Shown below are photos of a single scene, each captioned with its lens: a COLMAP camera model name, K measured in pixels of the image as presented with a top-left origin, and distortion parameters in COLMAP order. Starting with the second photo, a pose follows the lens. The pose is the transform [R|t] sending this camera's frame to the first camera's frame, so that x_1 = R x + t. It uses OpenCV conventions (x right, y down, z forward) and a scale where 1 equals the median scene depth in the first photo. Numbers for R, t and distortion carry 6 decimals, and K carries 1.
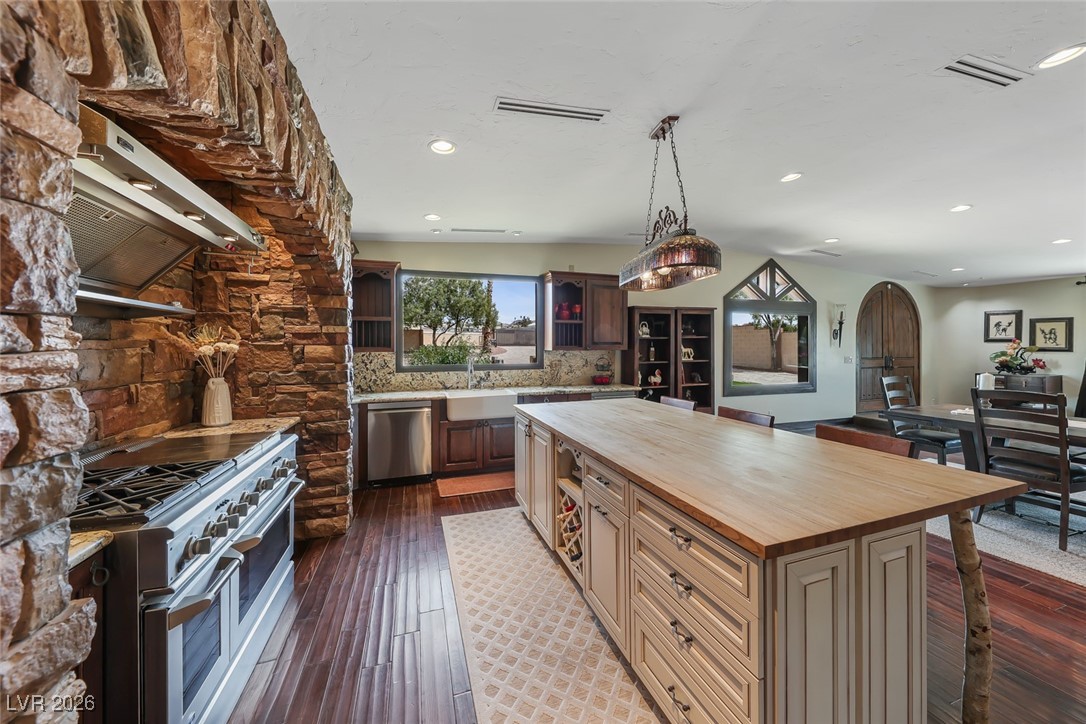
lens RADIAL K [[375.9, 0, 539.8], [0, 375.9, 347.6], [0, 0, 1]] dist [0.003882, -0.003057]
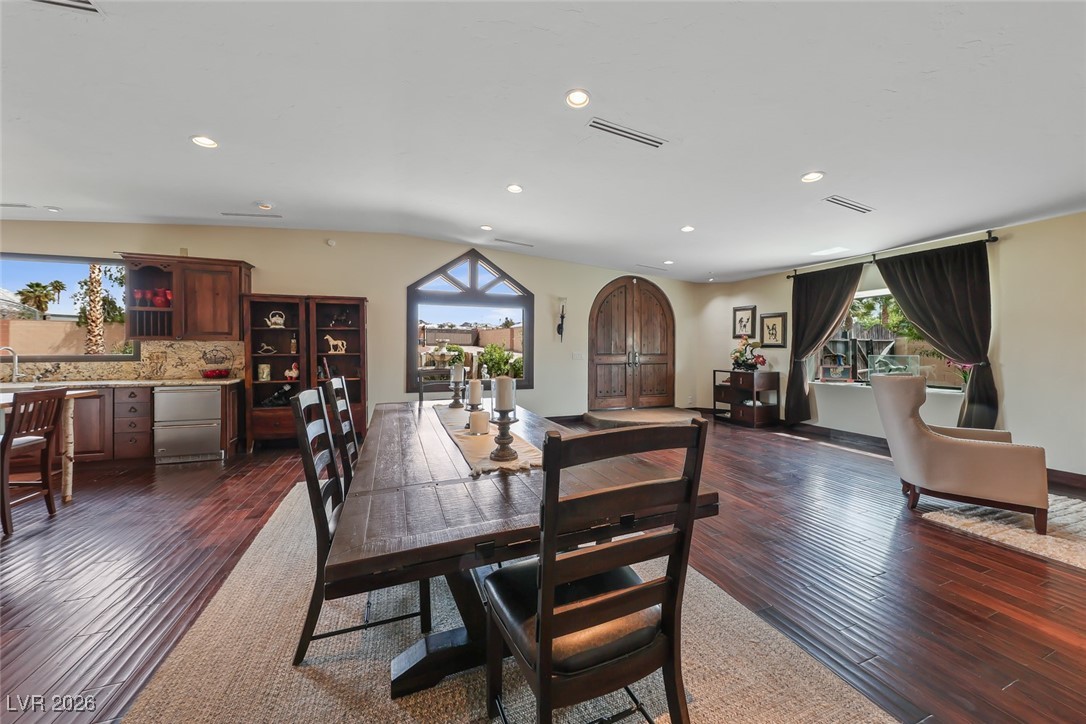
lens RADIAL K [[375.9, 0, 541.2], [0, 375.9, 345.3], [0, 0, 1]] dist [0.003882, -0.003057]
pose [[0.999332, 0.005308, 0.036158, 0.728714], [-0.004855, 0.999909, -0.012607, 0.019357], [-0.036222, 0.012423, 0.999267, 0.043221]]
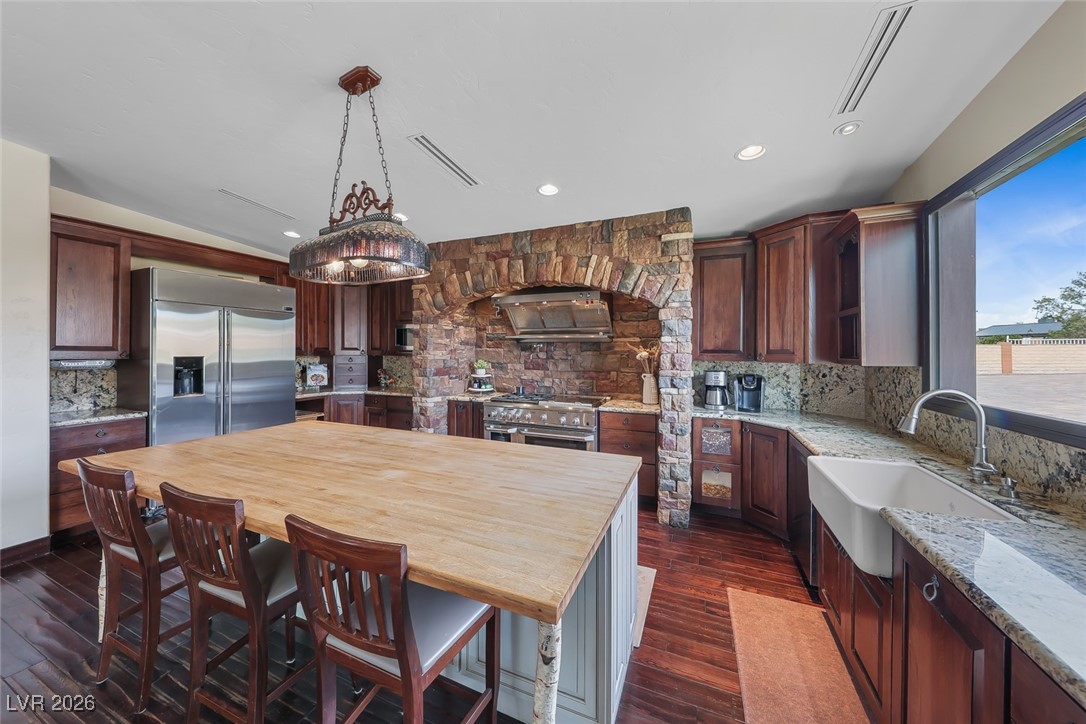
lens RADIAL K [[375.9, 0, 538.6], [0, 375.9, 351.1], [0, 0, 1]] dist [0.003882, -0.003057]
pose [[-0.670416, 0.000277, -0.741985, 0.242698], [-0.002704, 0.999992, 0.002817, -0.007212], [0.741980, 0.003895, -0.670411, 0.654119]]
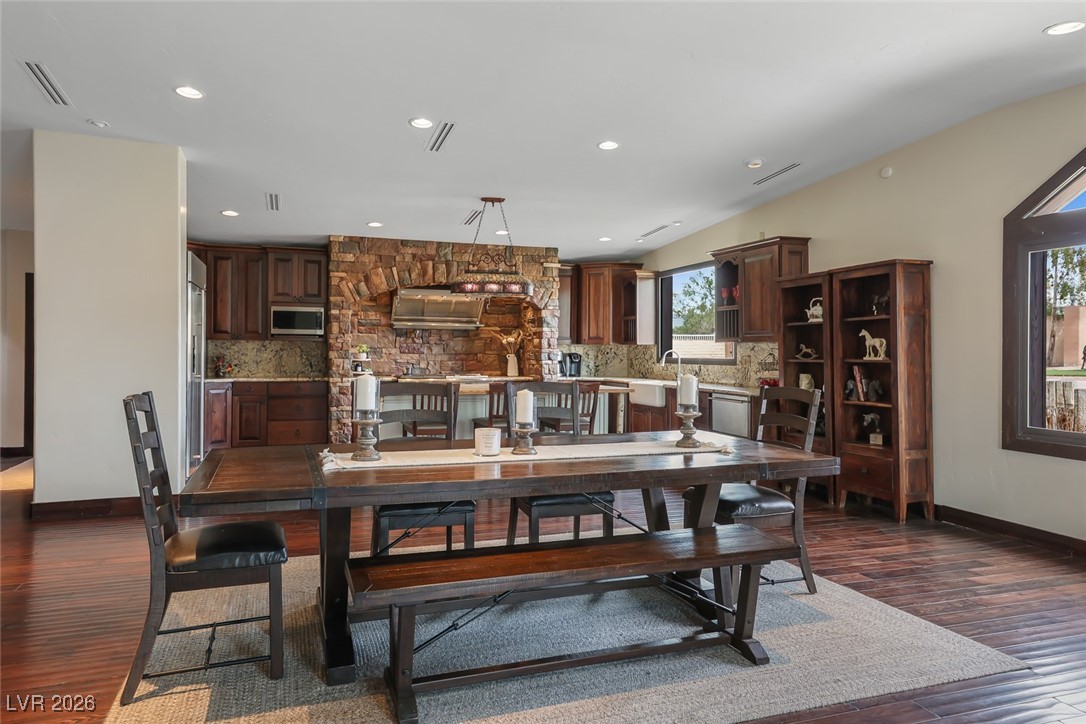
lens RADIAL K [[697.8, 0, 535.7], [0, 697.8, 361.6], [0, 0, 1]] dist [0.025423, 0.003160]
pose [[0.010783, 0.019415, -0.999753, 1.195344], [-0.007827, 0.999782, 0.019331, 0.016780], [0.999911, 0.007616, 0.010932, 0.415639]]
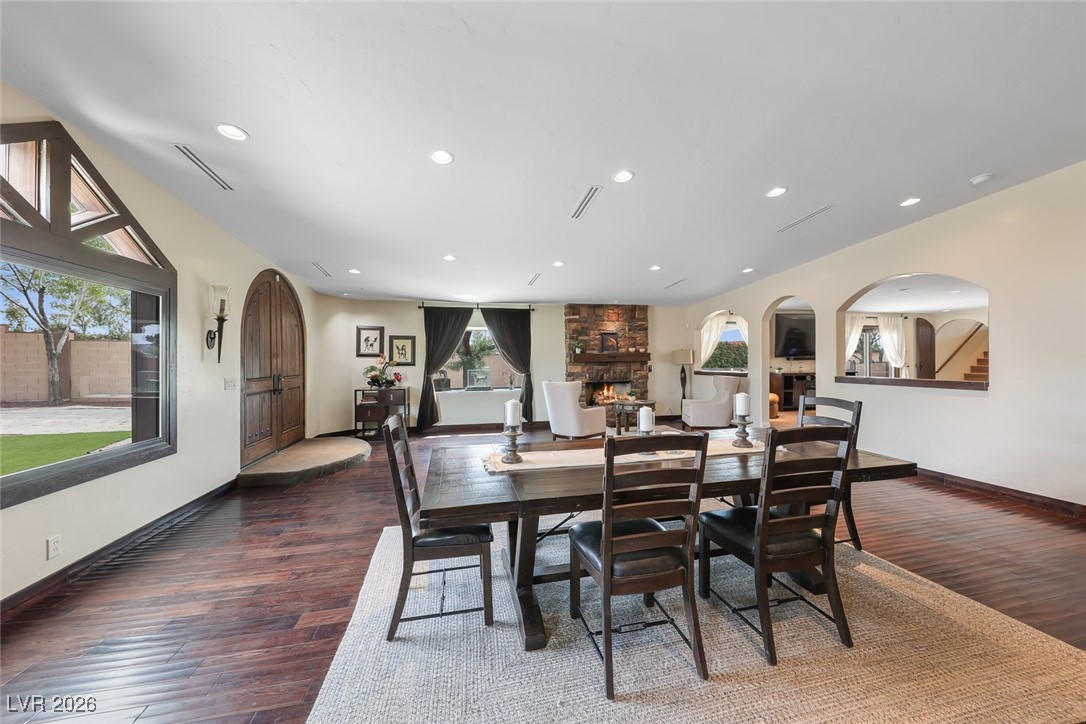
lens RADIAL K [[375.9, 0, 544.1], [0, 375.9, 357.3], [0, 0, 1]] dist [0.003882, -0.003057]
pose [[0.095898, 0.011200, 0.995328, 0.291570], [0.008209, 0.999894, -0.012042, 0.002186], [-0.995357, 0.009326, 0.095796, 0.475134]]
